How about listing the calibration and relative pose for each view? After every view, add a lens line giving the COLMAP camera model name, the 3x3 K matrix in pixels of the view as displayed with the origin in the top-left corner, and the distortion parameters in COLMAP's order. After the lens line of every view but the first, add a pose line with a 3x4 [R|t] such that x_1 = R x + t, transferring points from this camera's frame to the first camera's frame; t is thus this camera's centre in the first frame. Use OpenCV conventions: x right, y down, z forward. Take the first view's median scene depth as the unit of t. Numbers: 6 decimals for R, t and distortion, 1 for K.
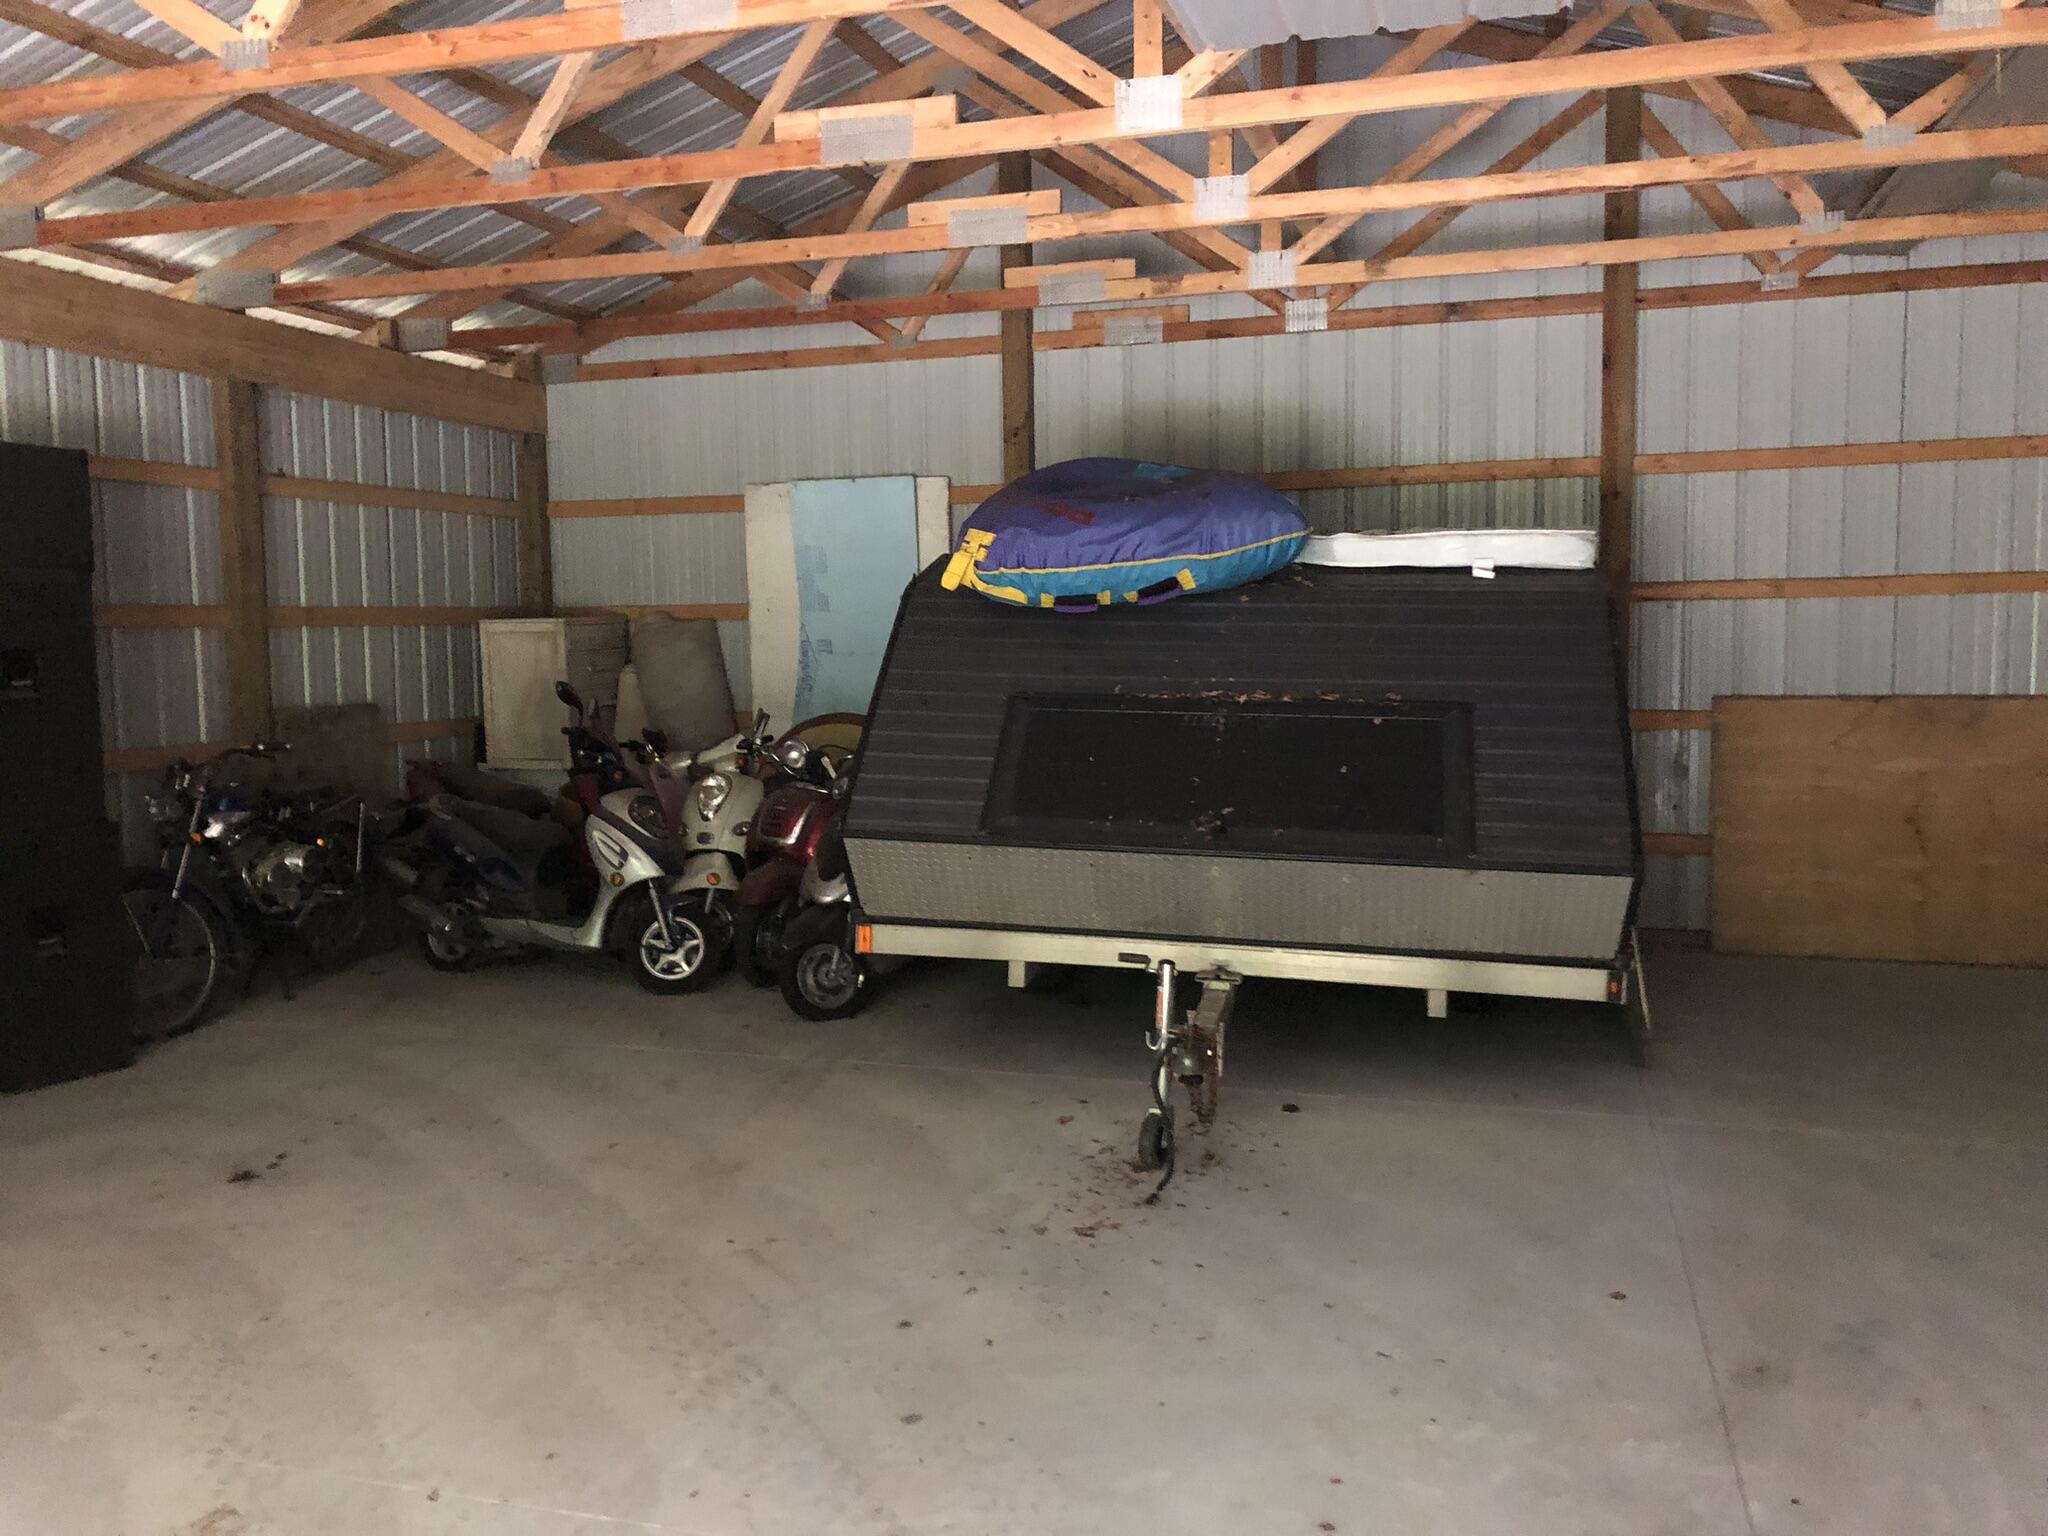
lens RADIAL K [[1668.4, 0, 1005.5], [0, 1668.4, 770.9], [0, 0, 1]] dist [0.012238, -0.016469]
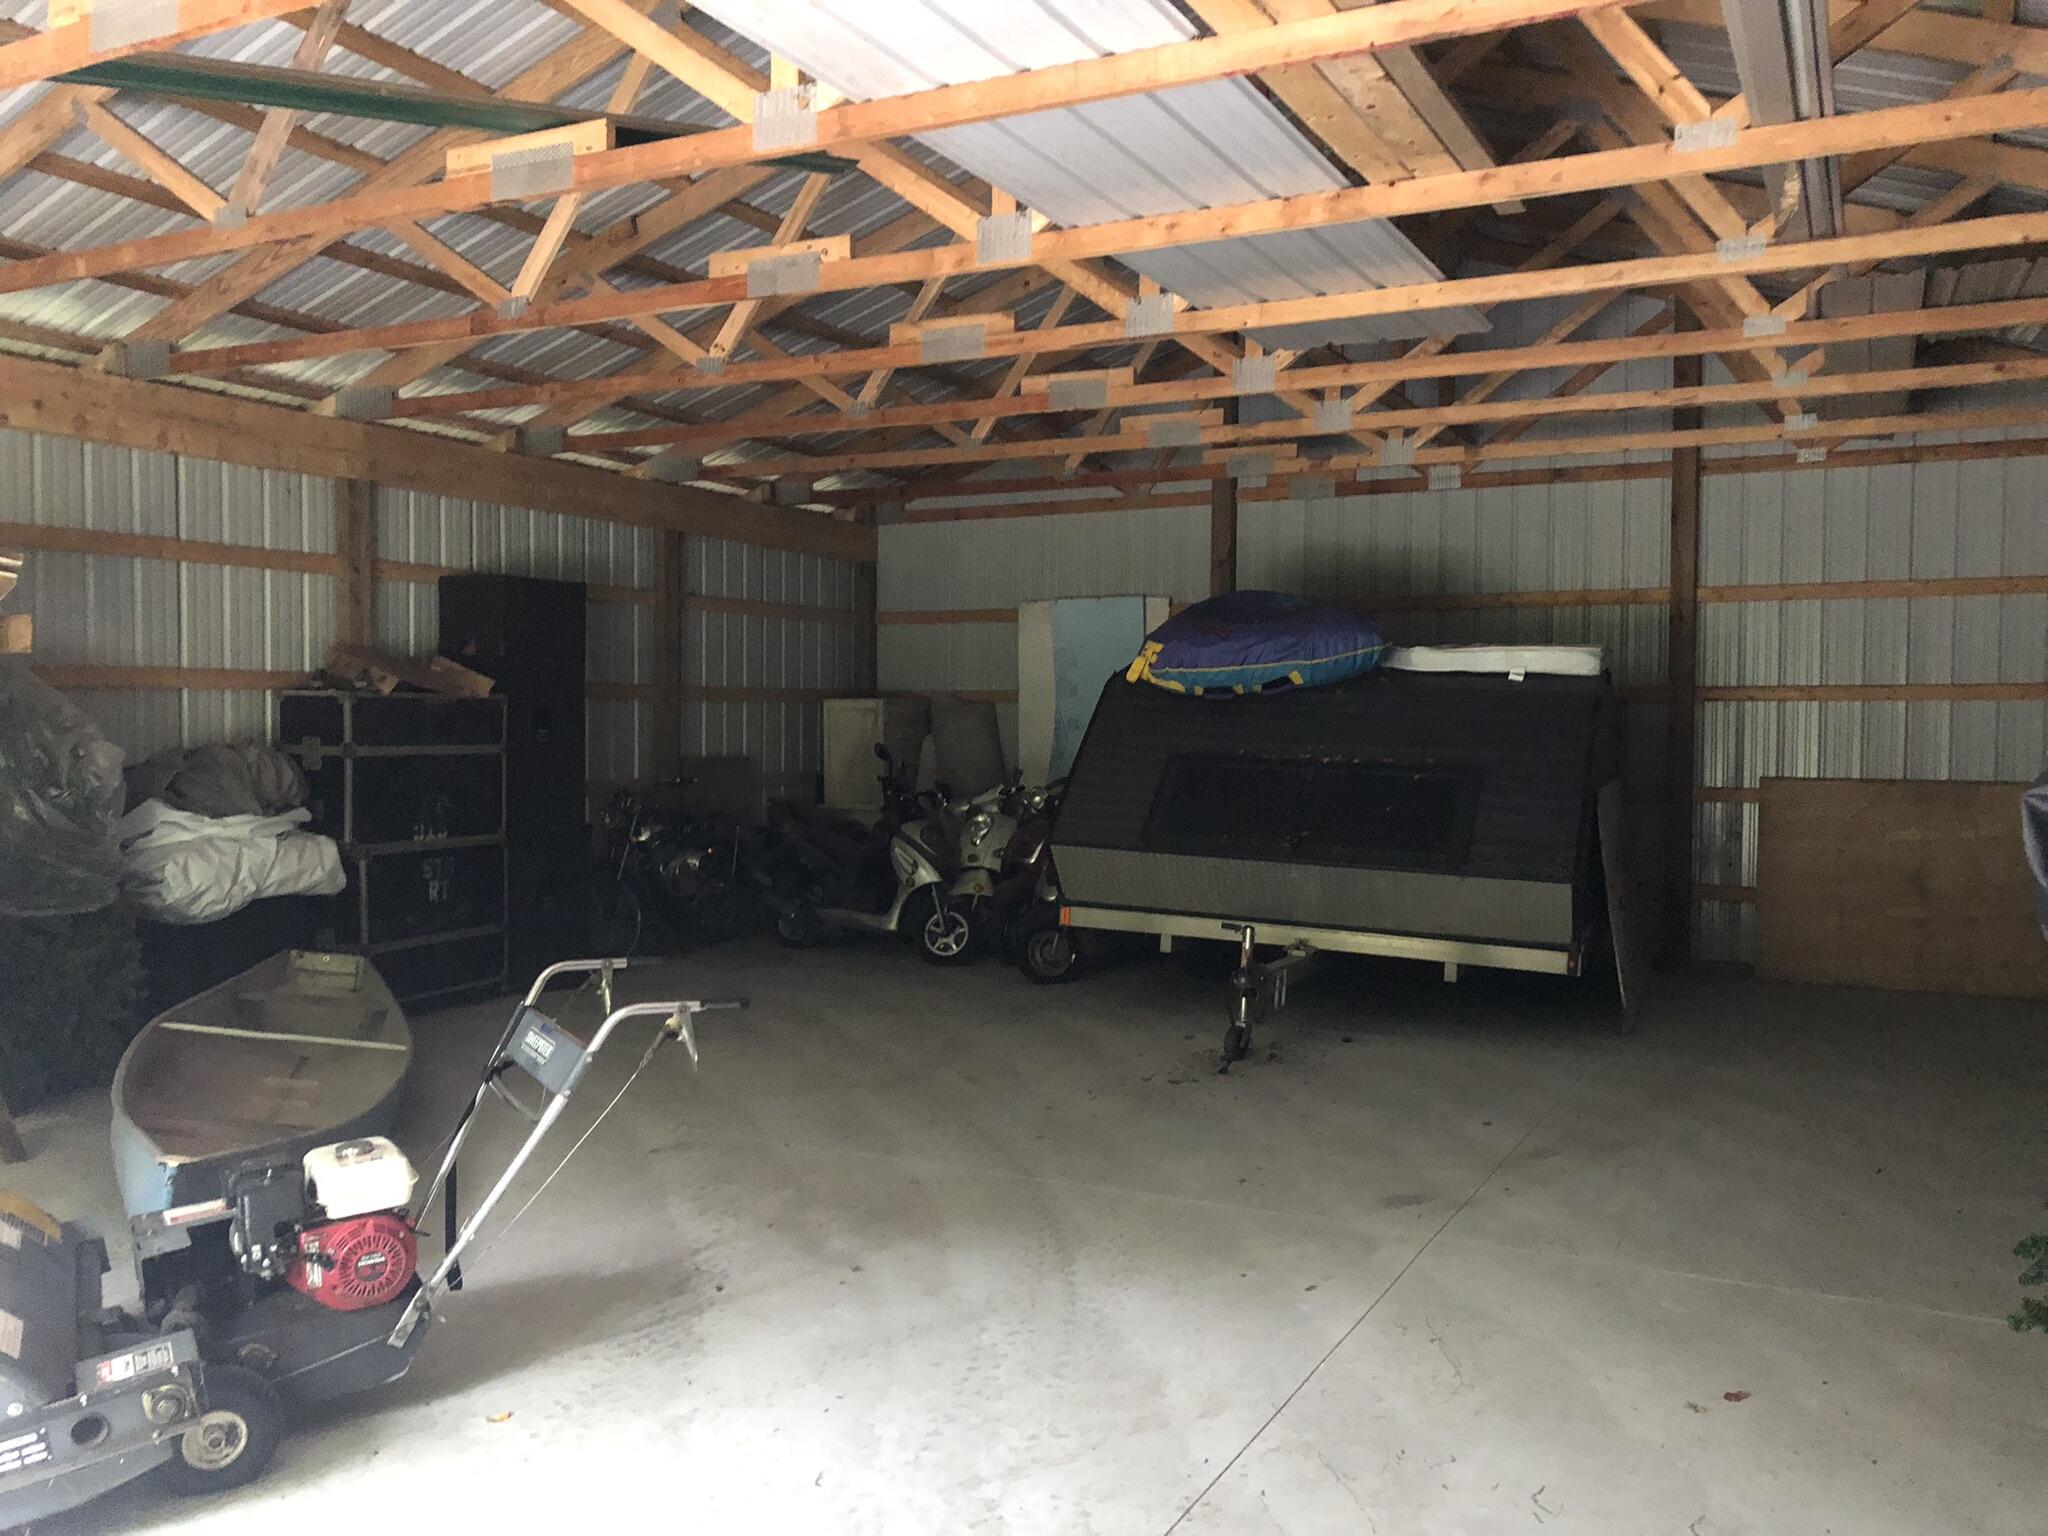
lens RADIAL K [[1668.4, 0, 1033.2], [0, 1668.4, 766.4], [0, 0, 1]] dist [0.012238, -0.016469]
pose [[0.984446, 0.026284, -0.173712, 0.107051], [-0.036268, 0.997852, -0.054550, 0.038207], [0.171905, 0.060001, 0.983284, -0.356491]]
